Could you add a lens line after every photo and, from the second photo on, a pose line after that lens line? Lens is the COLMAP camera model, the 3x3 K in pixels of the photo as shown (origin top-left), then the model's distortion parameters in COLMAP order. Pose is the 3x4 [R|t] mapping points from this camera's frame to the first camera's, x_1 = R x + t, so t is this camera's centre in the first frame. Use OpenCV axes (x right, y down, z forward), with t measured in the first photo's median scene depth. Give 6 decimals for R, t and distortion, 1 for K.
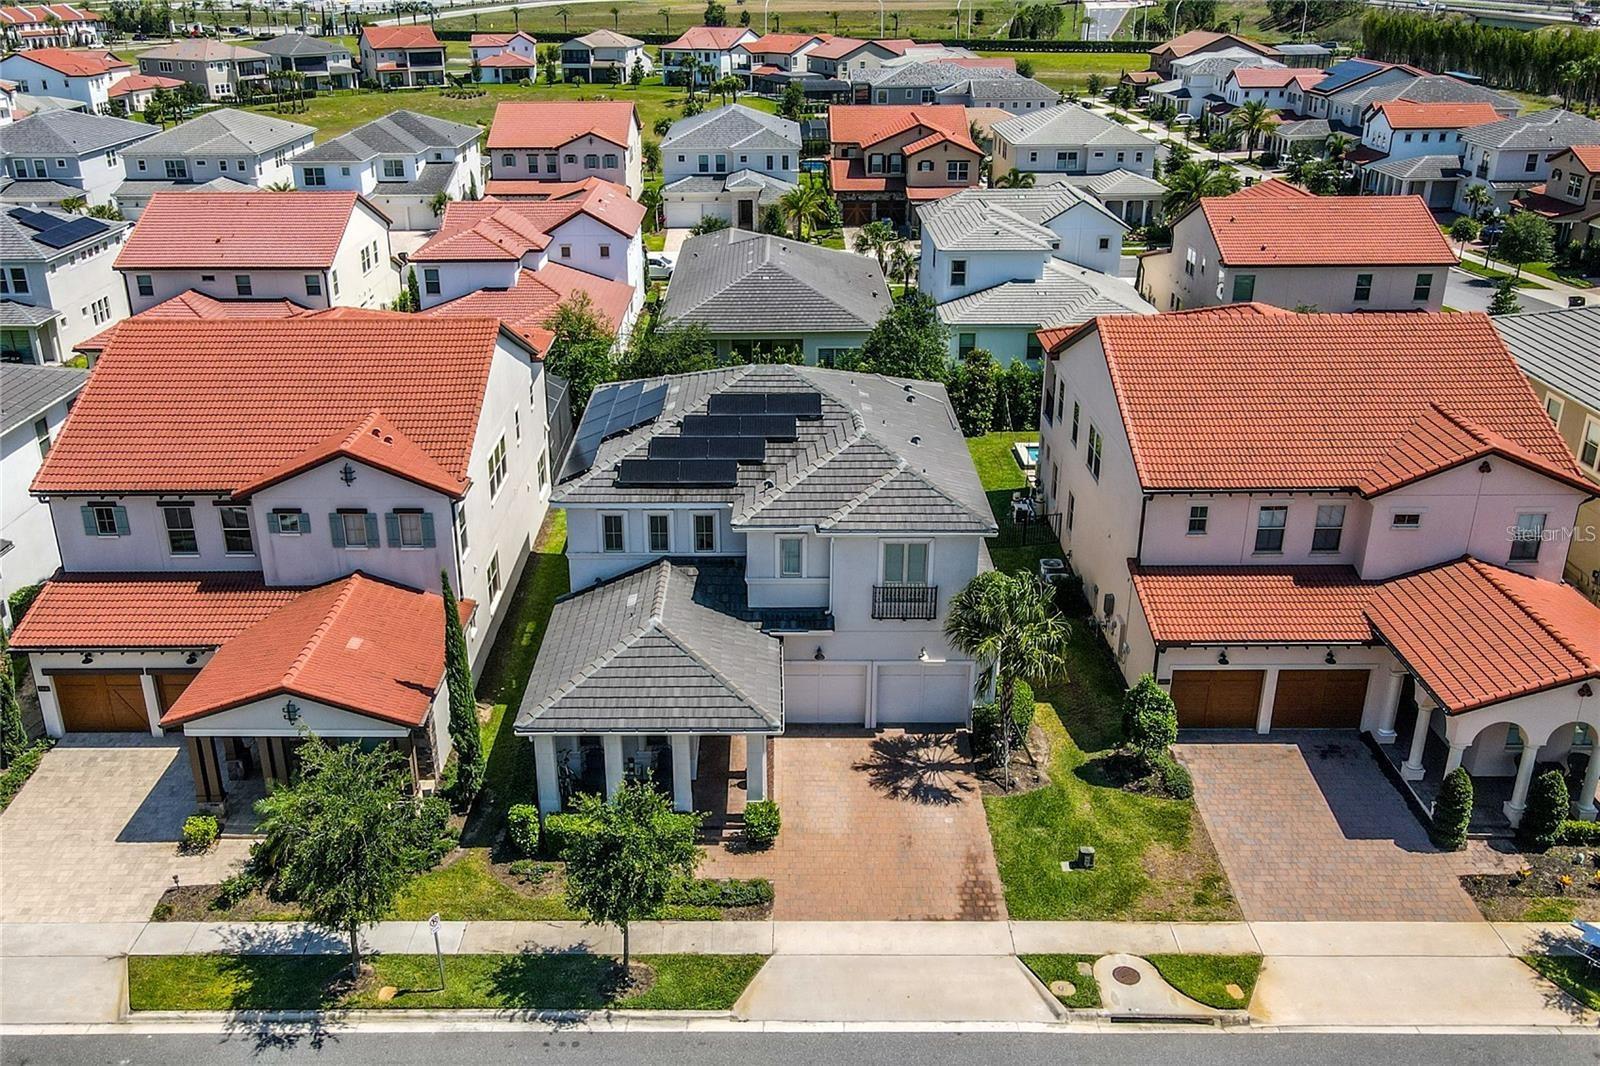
lens RADIAL K [[1407.9, 0, 760.7], [0, 1407.9, 543.9], [0, 0, 1]] dist [-0.010533, 0.049025]
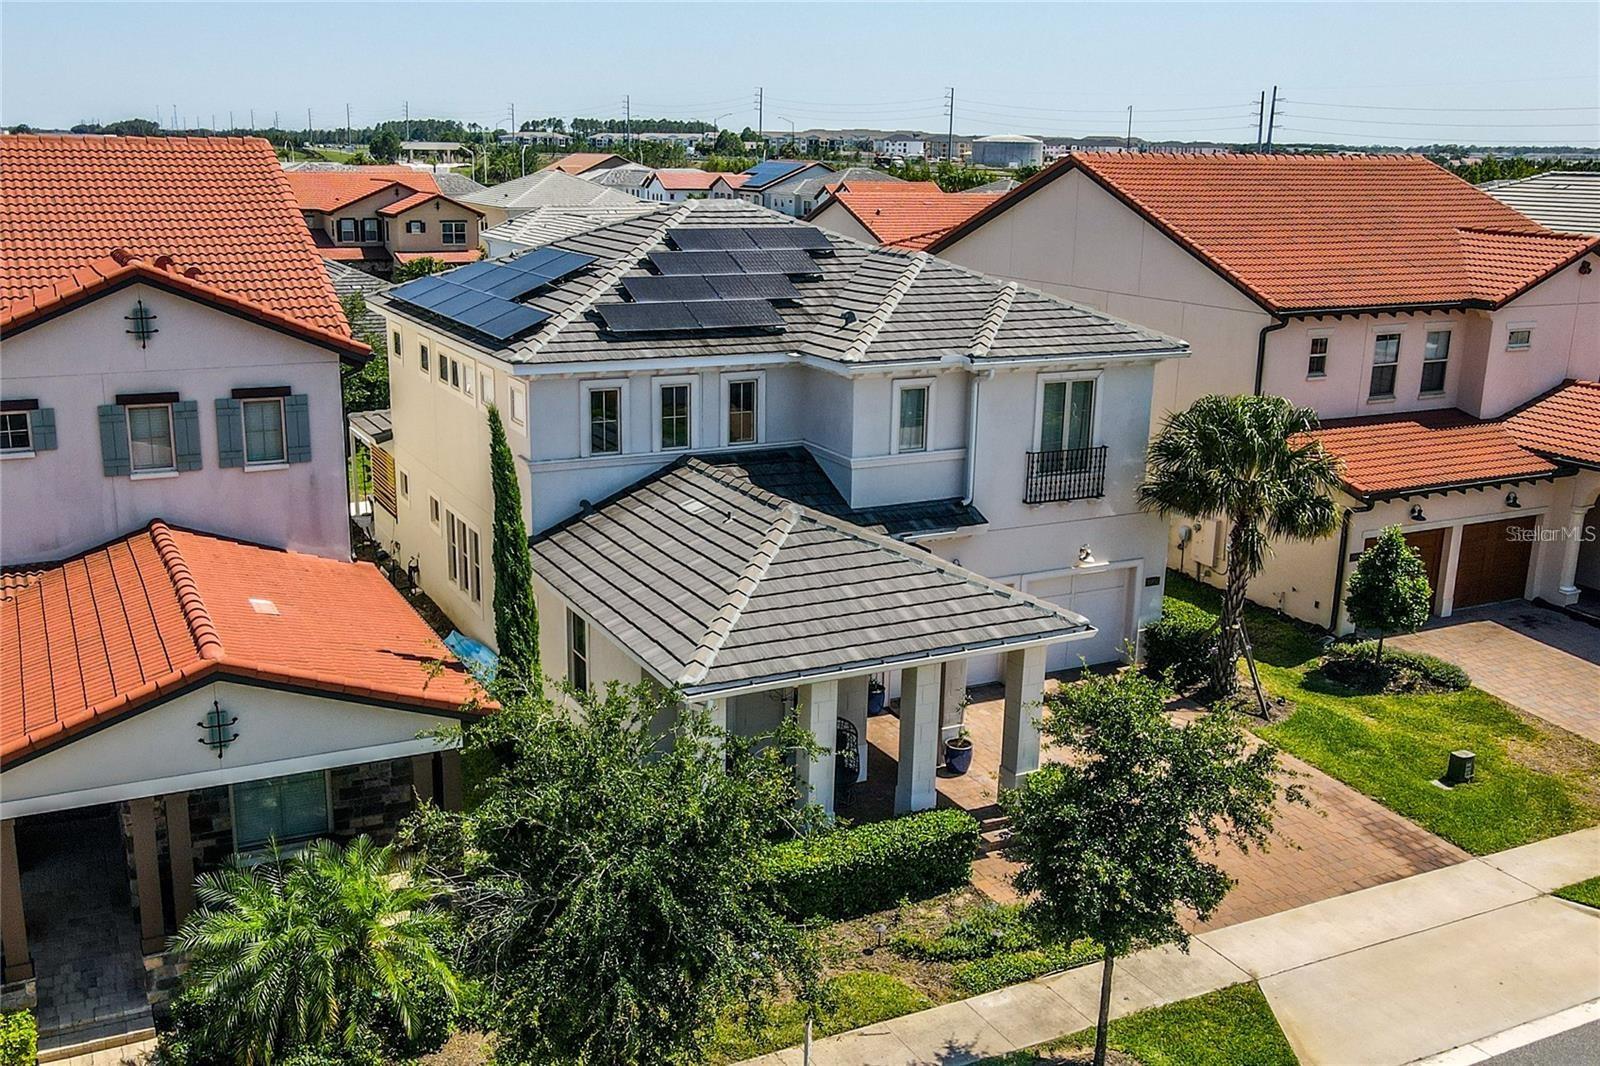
lens RADIAL K [[1512.3, 0, 765.6], [0, 1512.3, 536.4], [0, 0, 1]] dist [0.011127, 0.000000]
pose [[0.890563, -0.094585, 0.444918, -0.338275], [0.157828, 0.981627, -0.107230, 0.121465], [-0.426601, 0.165716, 0.889129, 0.412212]]
